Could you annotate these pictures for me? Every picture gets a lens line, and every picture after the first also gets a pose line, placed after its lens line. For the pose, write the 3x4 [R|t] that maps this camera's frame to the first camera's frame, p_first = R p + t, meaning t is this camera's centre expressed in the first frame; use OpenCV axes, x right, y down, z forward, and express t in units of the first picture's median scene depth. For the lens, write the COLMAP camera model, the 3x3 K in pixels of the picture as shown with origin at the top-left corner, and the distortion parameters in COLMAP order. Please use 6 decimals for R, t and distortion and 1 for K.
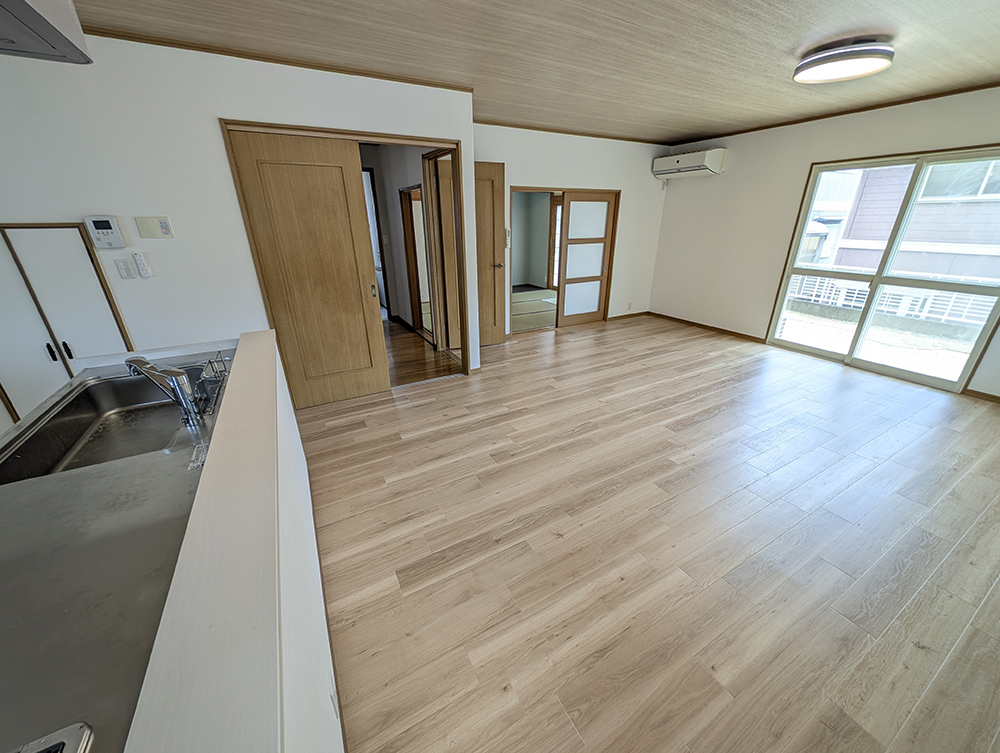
lens RADIAL K [[376.9, 0, 500.9], [0, 376.9, 373.5], [0, 0, 1]] dist [0.014138, -0.006713]
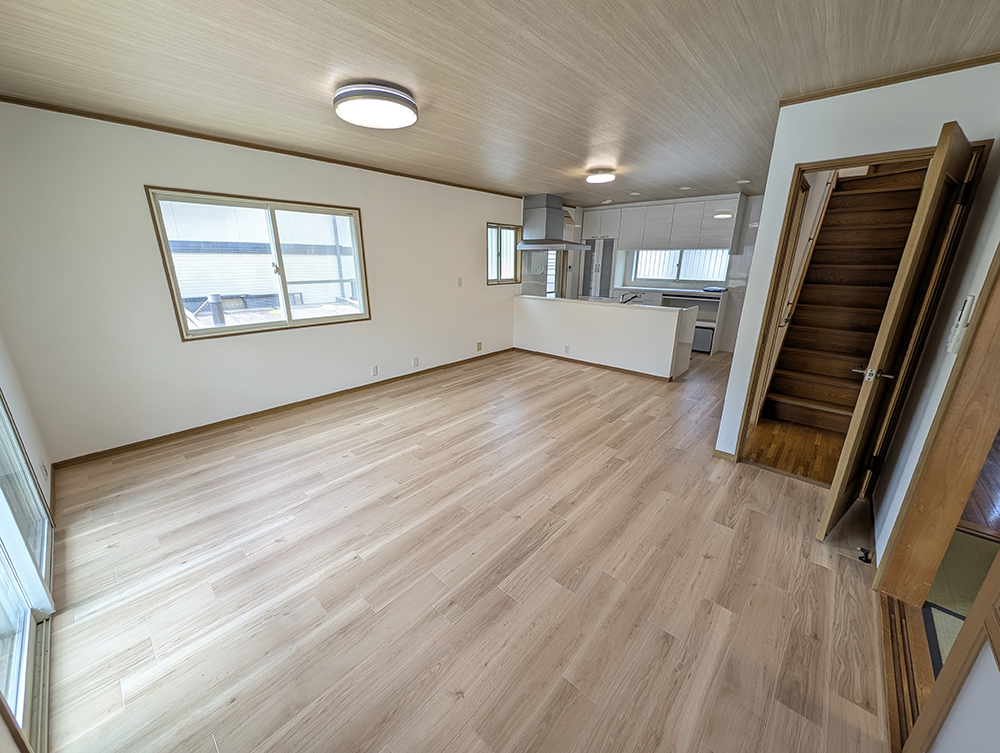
lens RADIAL K [[376.9, 0, 500.9], [0, 376.9, 373.5], [0, 0, 1]] dist [0.014138, -0.006713]
pose [[-0.946600, 0.094900, -0.308128, 0.672545], [-0.122098, 0.779001, 0.615020, -0.645236], [0.298397, 0.619800, -0.725815, 1.540965]]
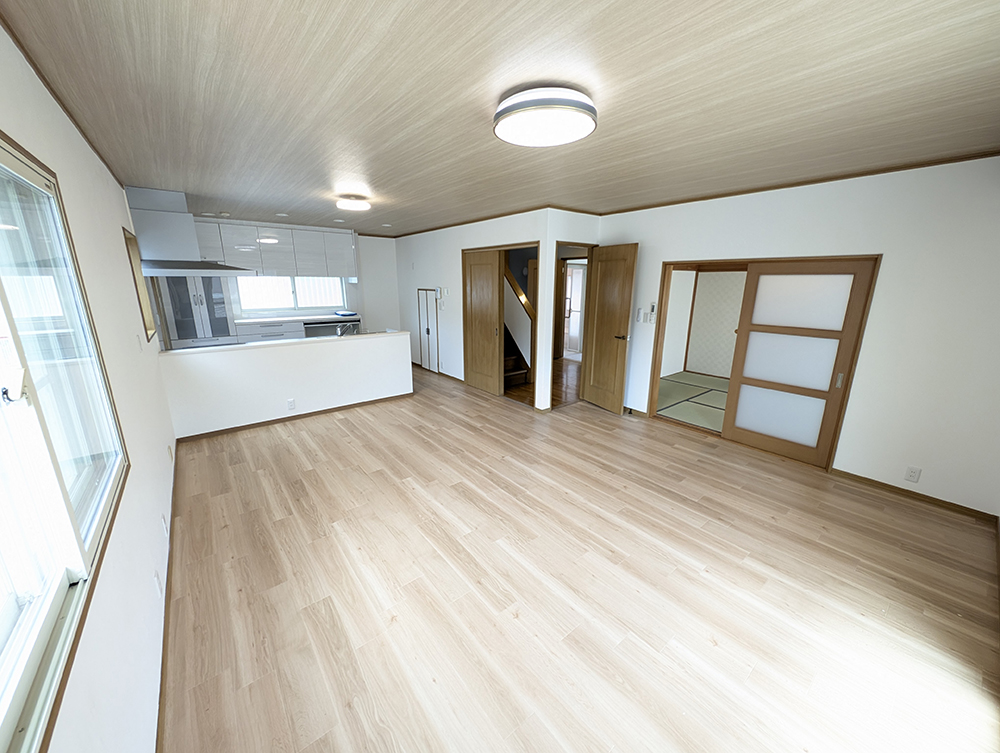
lens RADIAL K [[376.2, 0, 504.7], [0, 376.2, 375.1], [0, 0, 1]] dist [0.013519, -0.006752]
pose [[0.173100, 0.247729, -0.953240, 1.206320], [-0.379034, 0.910064, 0.167679, -0.314622], [0.909049, 0.332285, 0.251429, 0.634694]]
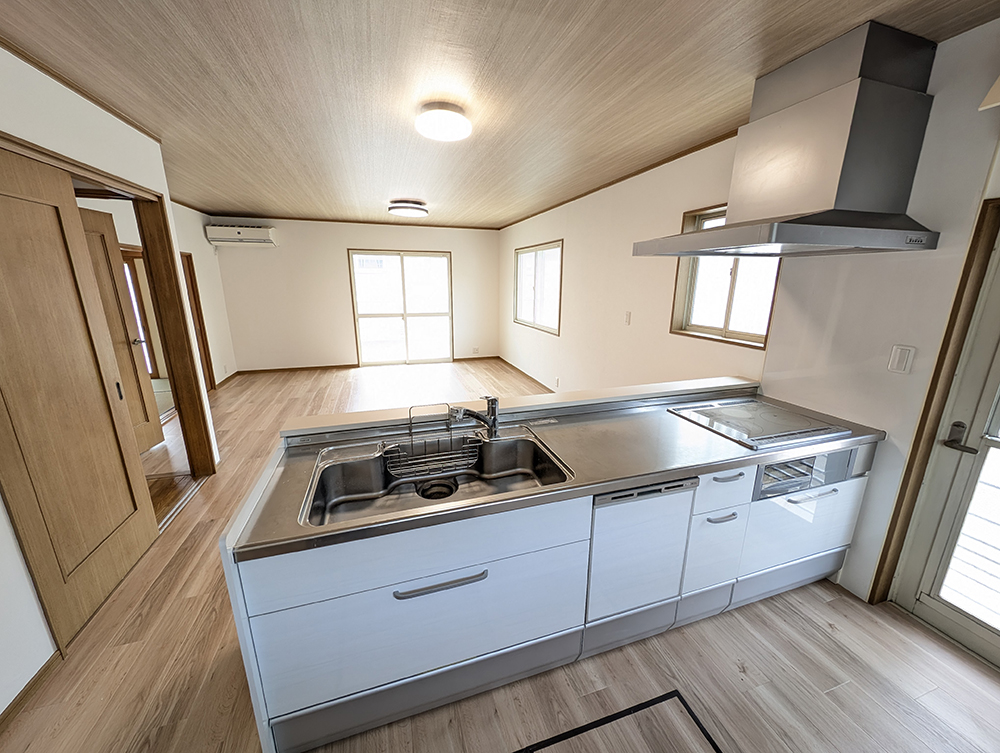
lens RADIAL K [[376.9, 0, 500.9], [0, 376.9, 373.5], [0, 0, 1]] dist [0.014138, -0.006713]
pose [[0.198892, -0.229653, 0.952734, -0.765148], [0.366214, 0.919147, 0.145107, -0.095236], [-0.909027, 0.320043, 0.266913, 0.212502]]
